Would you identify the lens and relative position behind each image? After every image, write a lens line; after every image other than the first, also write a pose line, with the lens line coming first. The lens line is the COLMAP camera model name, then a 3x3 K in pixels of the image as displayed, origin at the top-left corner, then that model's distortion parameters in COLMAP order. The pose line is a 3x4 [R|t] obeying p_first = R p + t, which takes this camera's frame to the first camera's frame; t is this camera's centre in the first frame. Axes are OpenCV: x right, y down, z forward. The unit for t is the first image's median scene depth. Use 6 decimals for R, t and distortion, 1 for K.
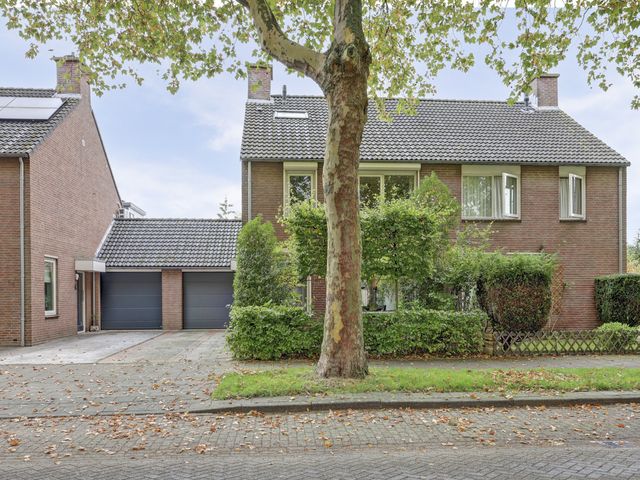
lens RADIAL K [[578.7, 0, 323.1], [0, 578.7, 294.5], [0, 0, 1]] dist [-0.001079, -0.004350]
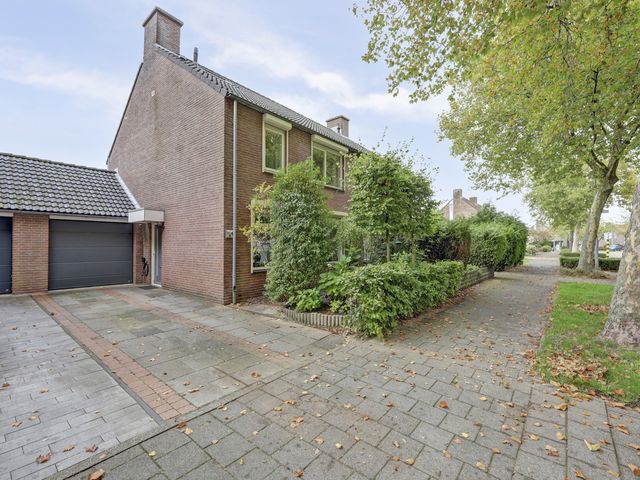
lens RADIAL K [[292.6, 0, 320.0], [0, 292.6, 240.0], [0, 0, 1]] dist [0.001554, 0.000280]
pose [[0.697756, 0.016700, 0.716141, -0.352989], [-0.005242, 0.999820, -0.018208, -0.005606], [-0.716316, 0.008950, 0.697718, 0.583330]]
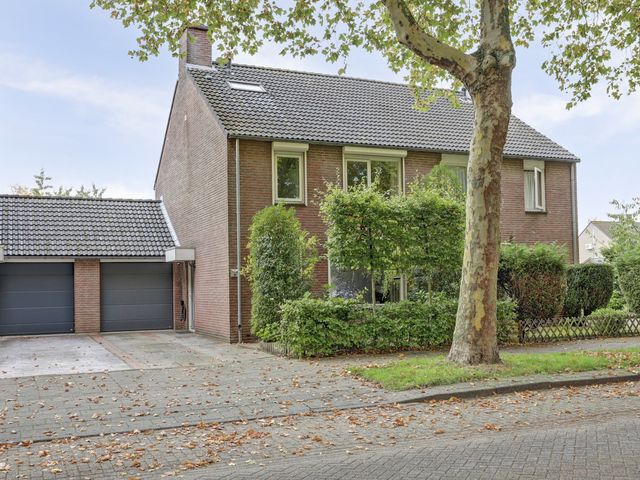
lens RADIAL K [[694.6, 0, 316.9], [0, 694.6, 255.3], [0, 0, 1]] dist [0.005196, 0.003554]
pose [[0.944590, 0.001327, 0.328249, -0.359119], [0.014454, 0.998854, -0.045631, 0.001068], [-0.327934, 0.047847, 0.943488, -0.045101]]
